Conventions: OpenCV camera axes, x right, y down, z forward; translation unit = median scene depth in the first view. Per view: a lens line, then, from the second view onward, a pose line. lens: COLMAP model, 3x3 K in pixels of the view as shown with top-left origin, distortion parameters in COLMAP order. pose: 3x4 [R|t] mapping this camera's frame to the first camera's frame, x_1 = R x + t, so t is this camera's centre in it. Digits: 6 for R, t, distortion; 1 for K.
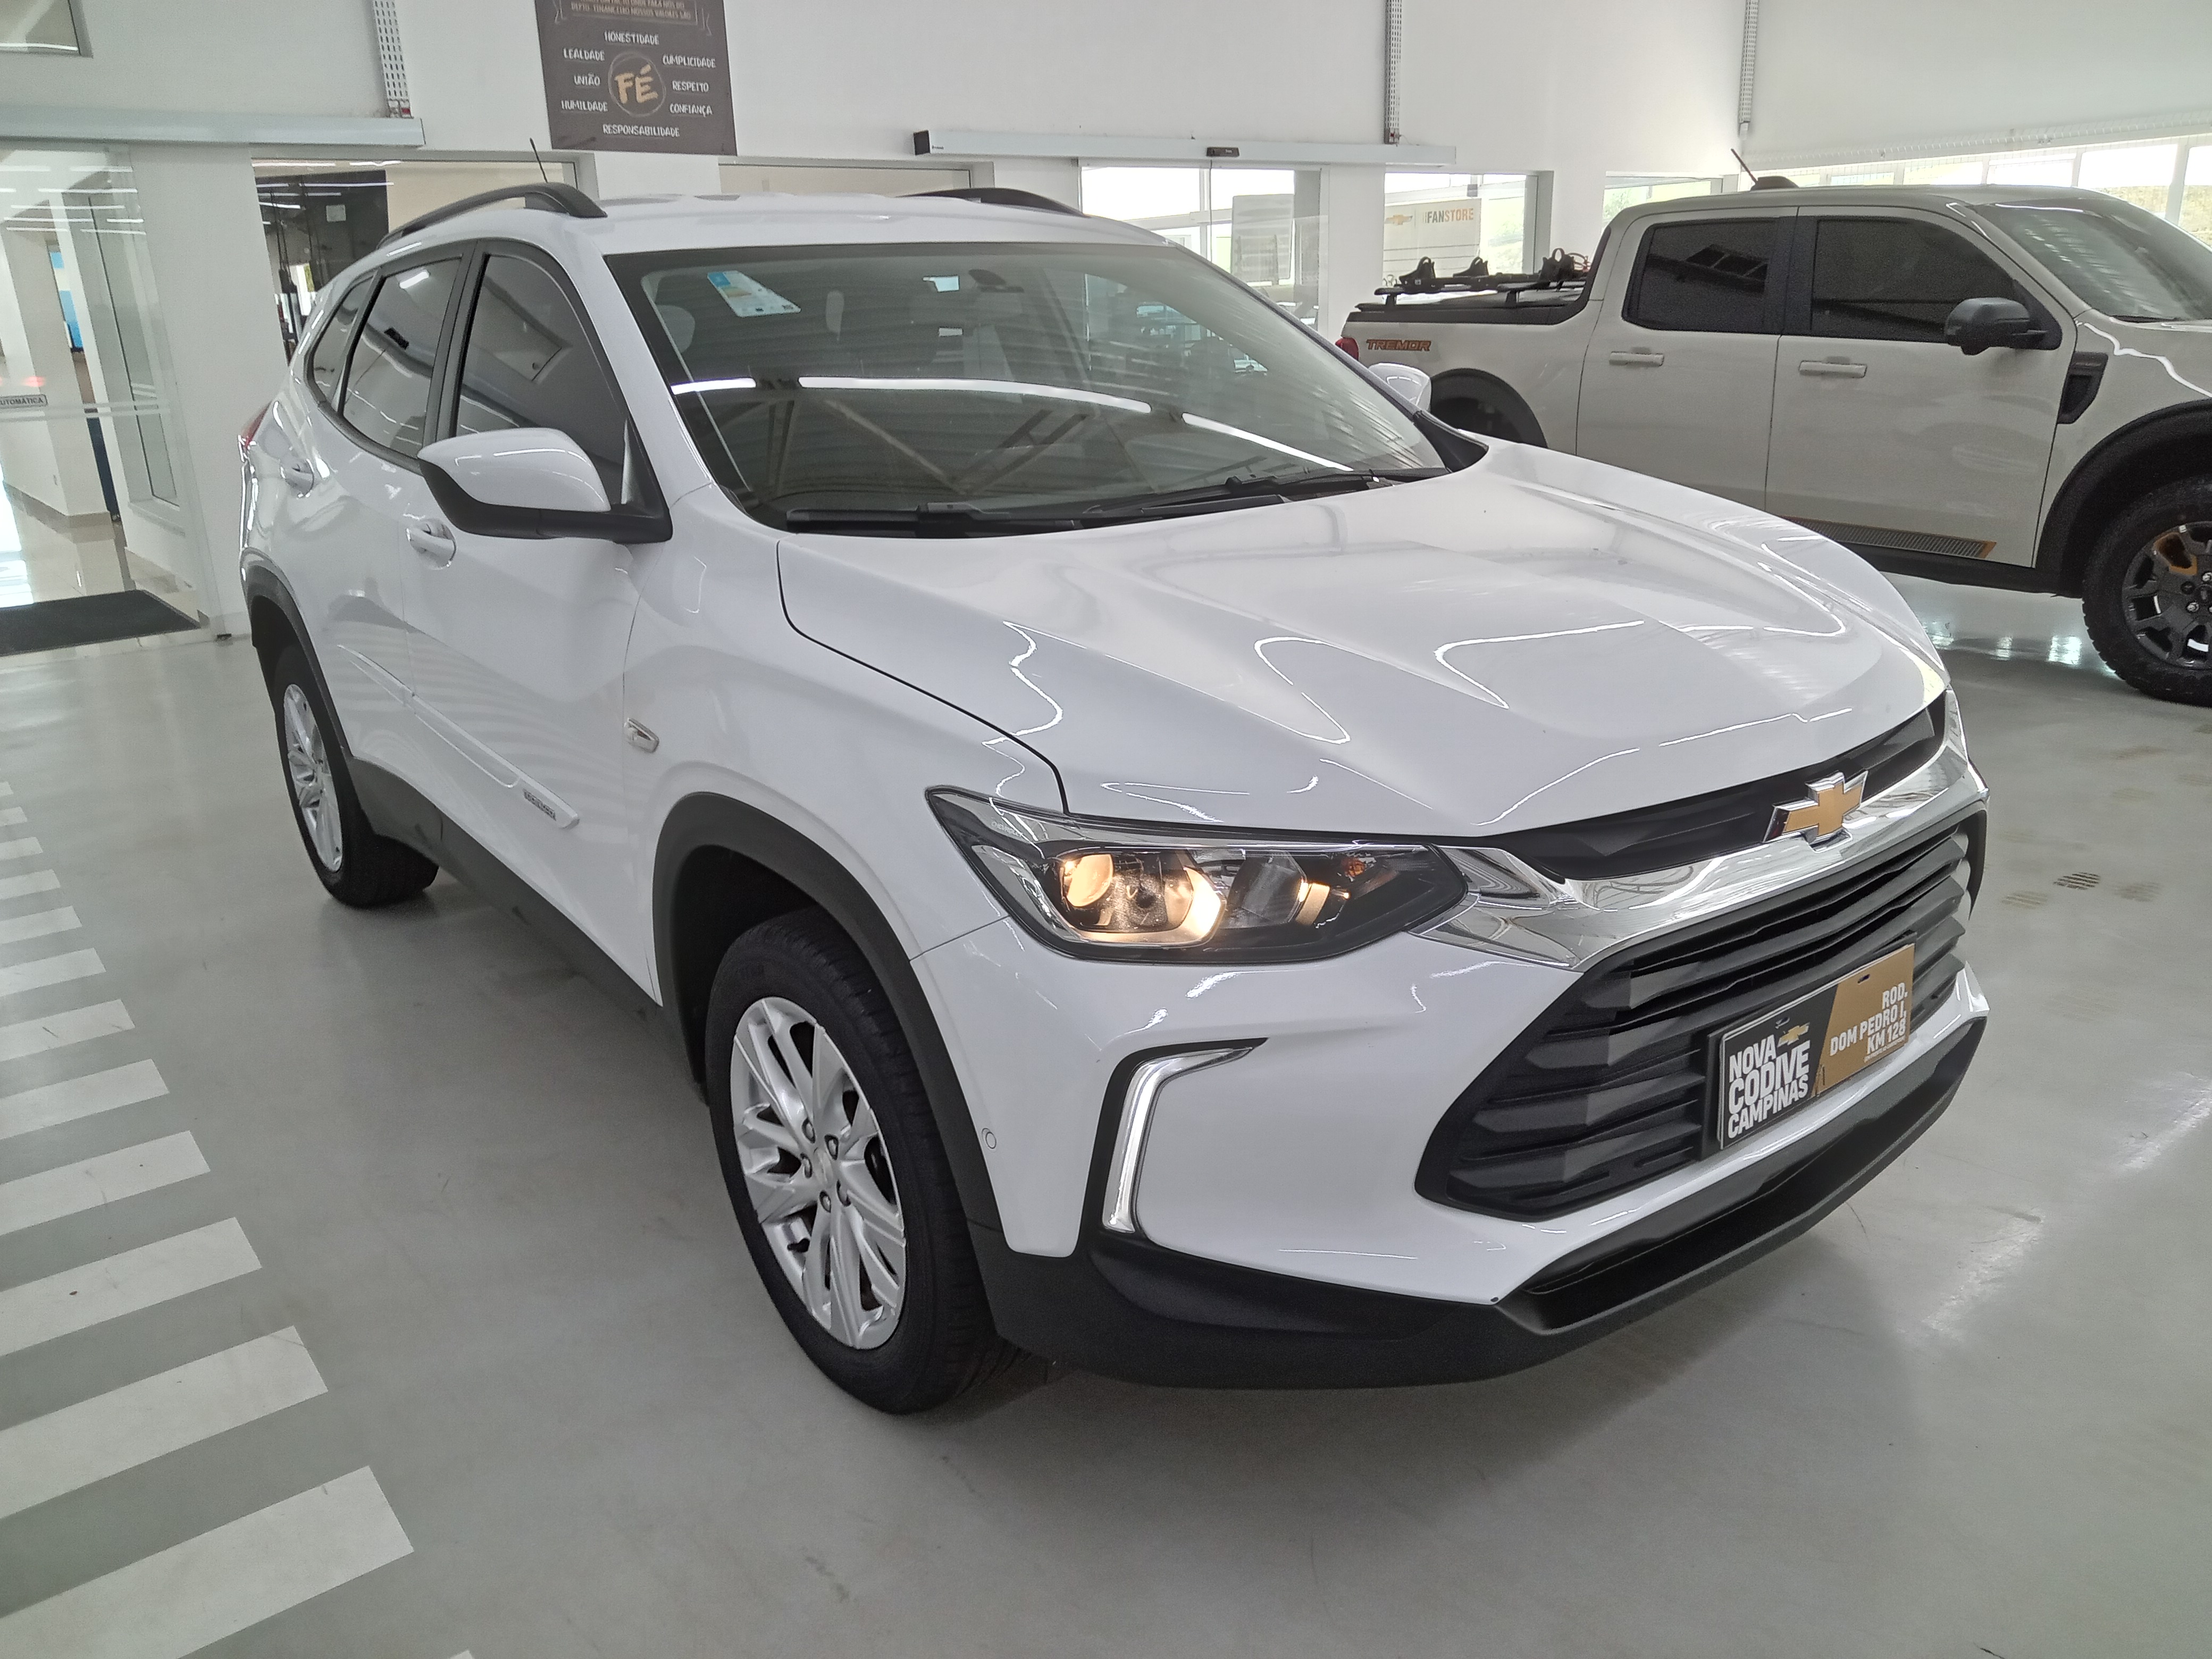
lens RADIAL K [[1629.7, 0, 1106.0], [0, 1629.7, 829.5], [0, 0, 1]] dist [0.009248, -0.057814]
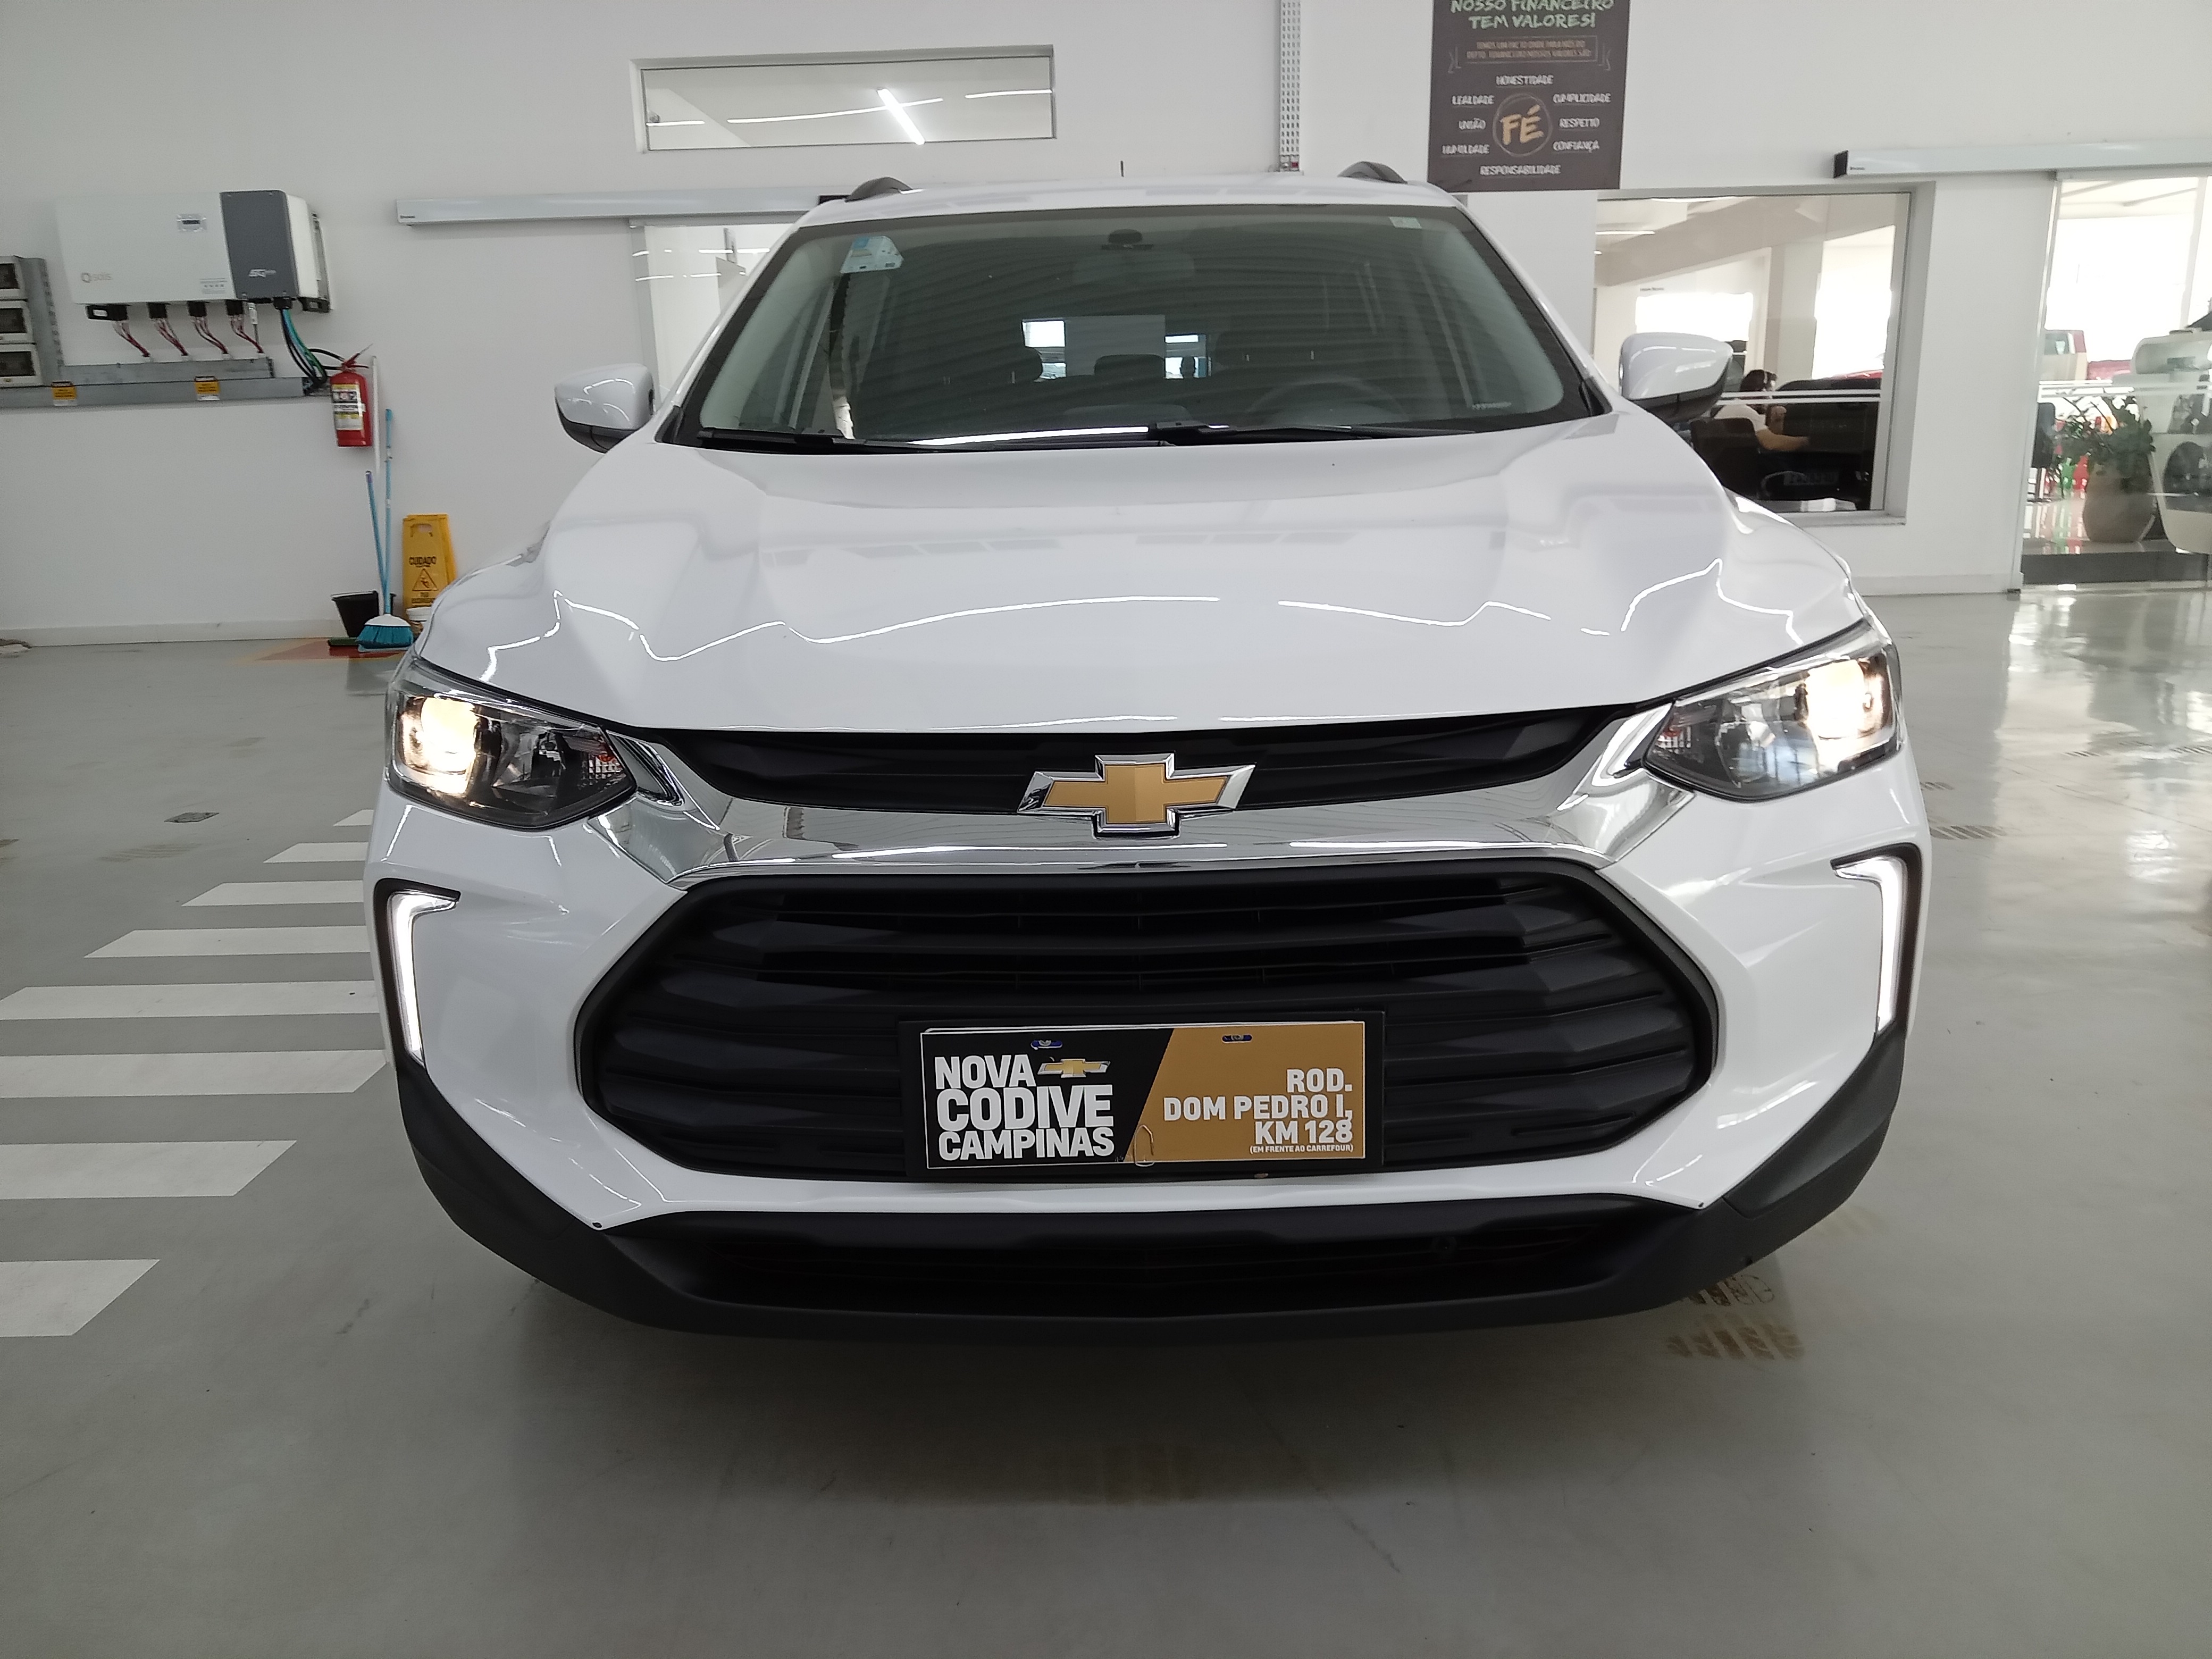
lens RADIAL K [[1598.9, 0, 1112.6], [0, 1598.9, 814.5], [0, 0, 1]] dist [0.073538, -0.149293]
pose [[0.781182, 0.164253, -0.602309, 0.197772], [-0.191380, 0.981324, 0.019396, -0.003201], [0.594246, 0.100118, 0.798028, 0.082946]]
